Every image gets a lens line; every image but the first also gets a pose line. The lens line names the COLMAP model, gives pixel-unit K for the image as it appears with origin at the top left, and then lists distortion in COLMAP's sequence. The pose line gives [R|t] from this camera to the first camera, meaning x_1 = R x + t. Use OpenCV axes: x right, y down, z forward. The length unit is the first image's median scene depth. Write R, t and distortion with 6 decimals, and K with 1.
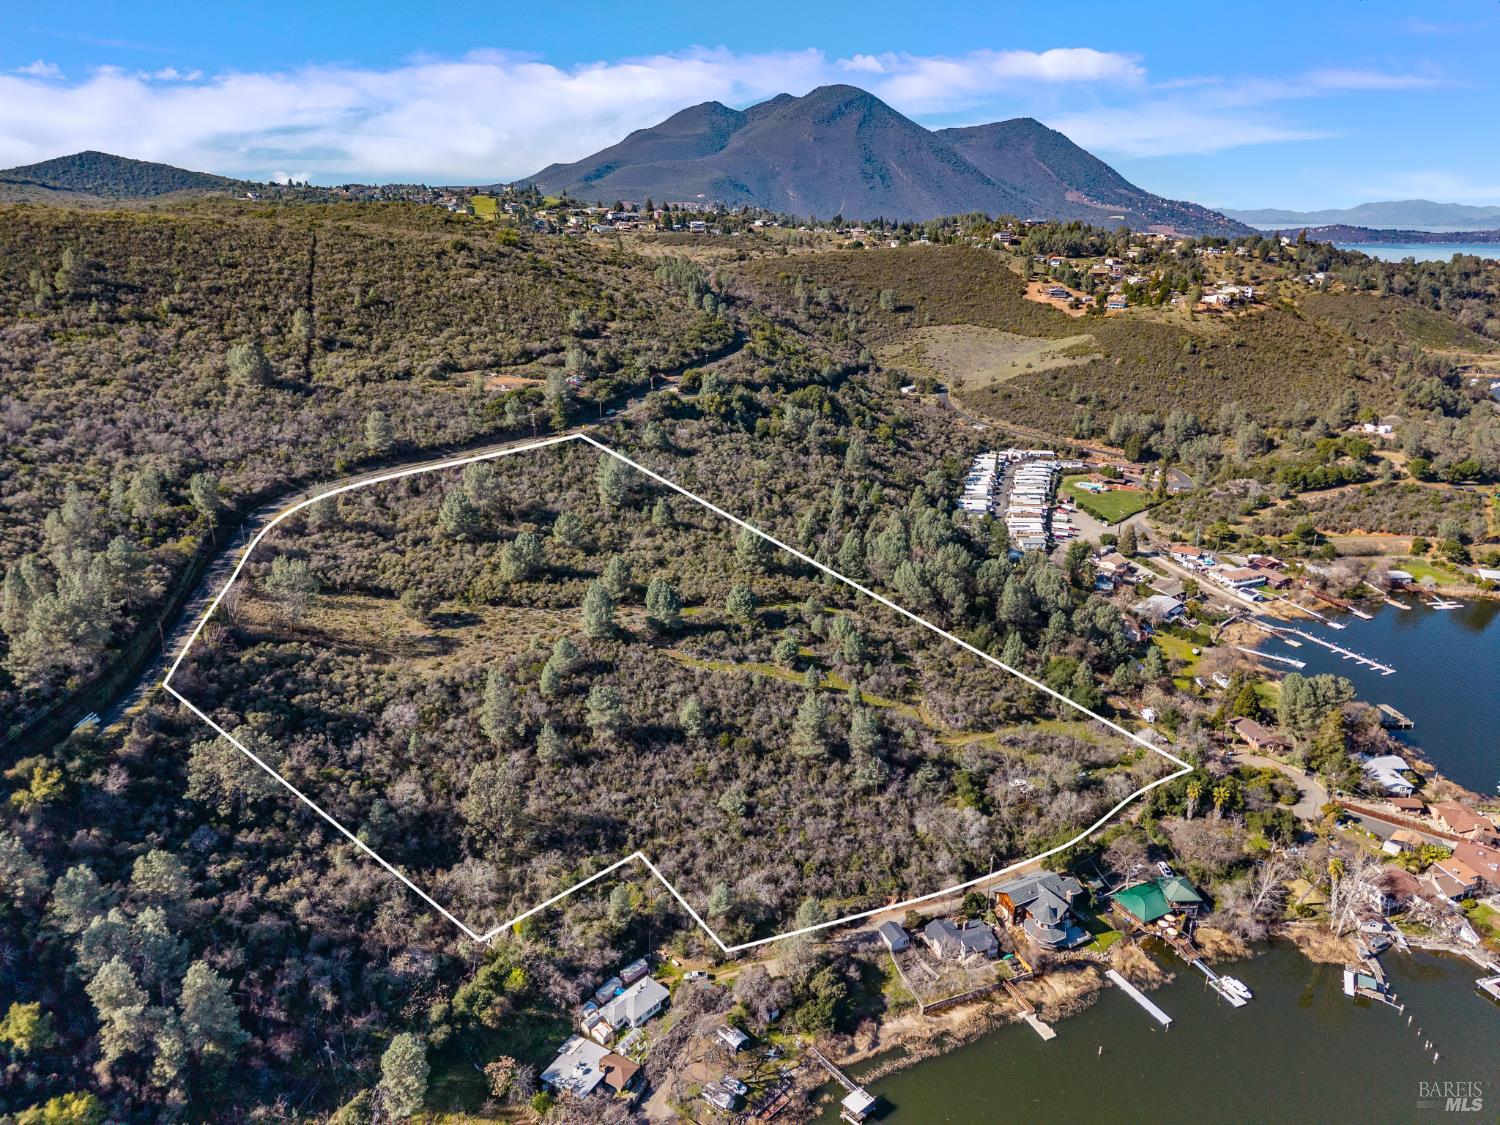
lens RADIAL K [[1008.0, 0, 788.9], [0, 1008.0, 562.4], [0, 0, 1]] dist [0.035113, -0.038086]
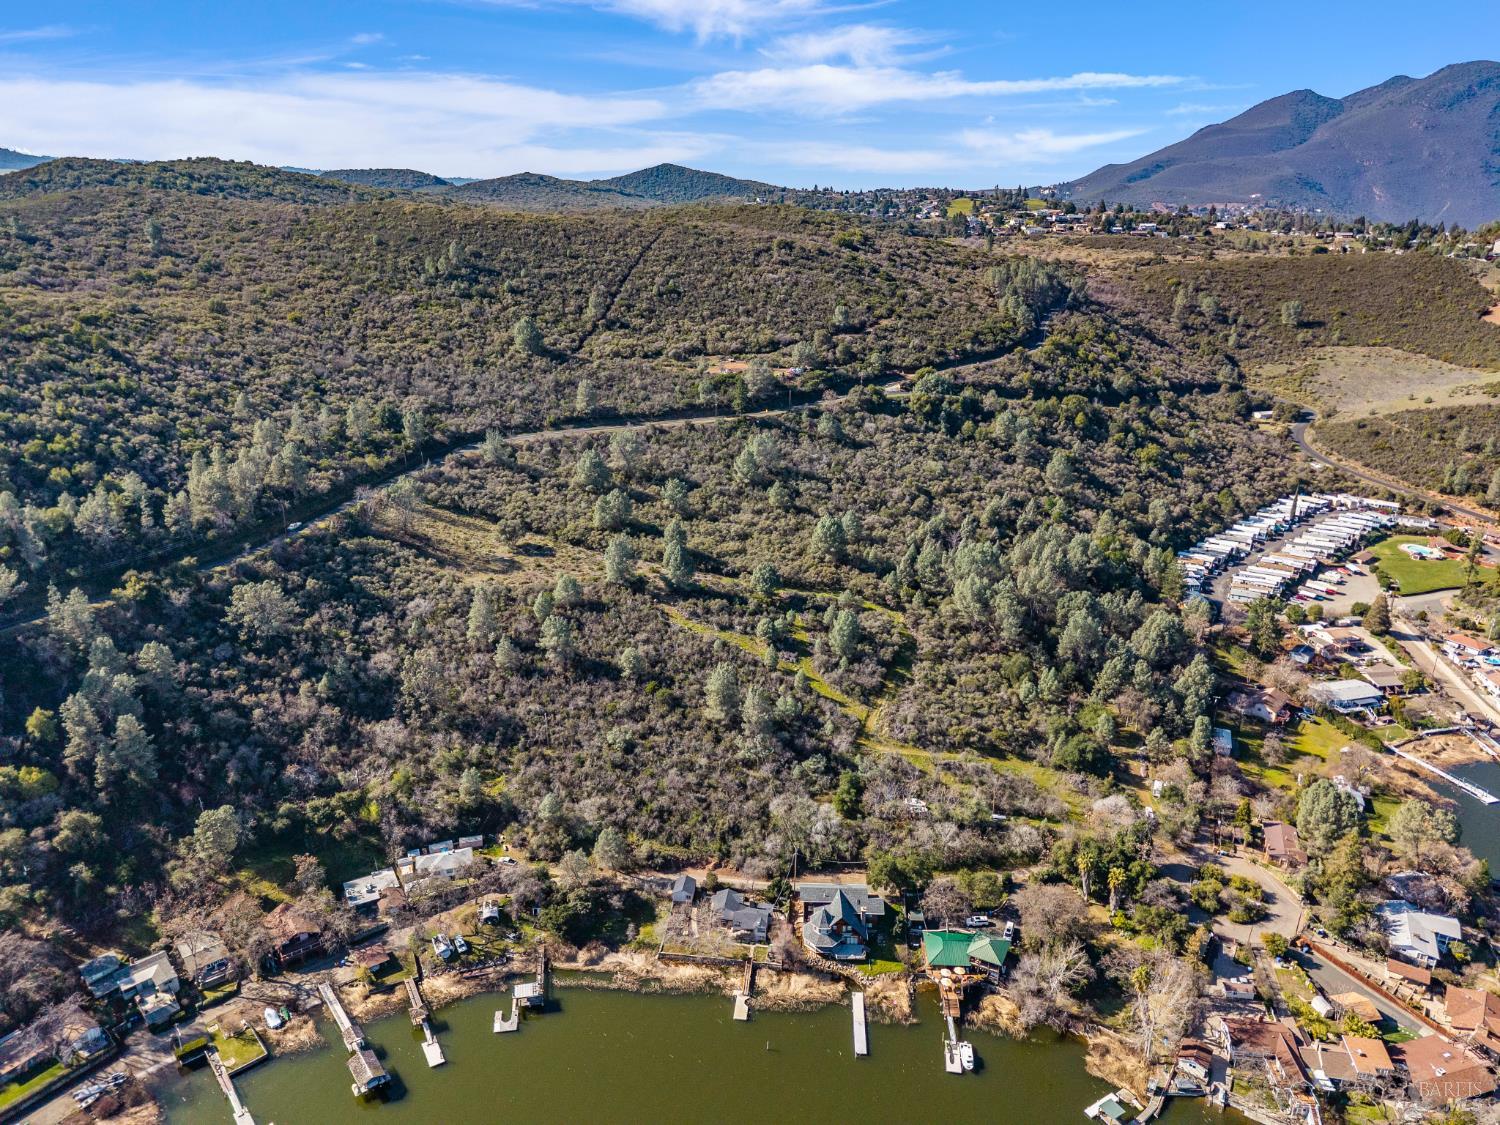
lens RADIAL K [[1016.1, 0, 750.0], [0, 1016.1, 562.5], [0, 0, 1]] dist [0.031889, -0.029615]
pose [[0.865224, 0.163258, -0.474061, 0.465873], [-0.165422, 0.985511, 0.037475, -0.016554], [0.473310, 0.045996, 0.879694, 0.055309]]
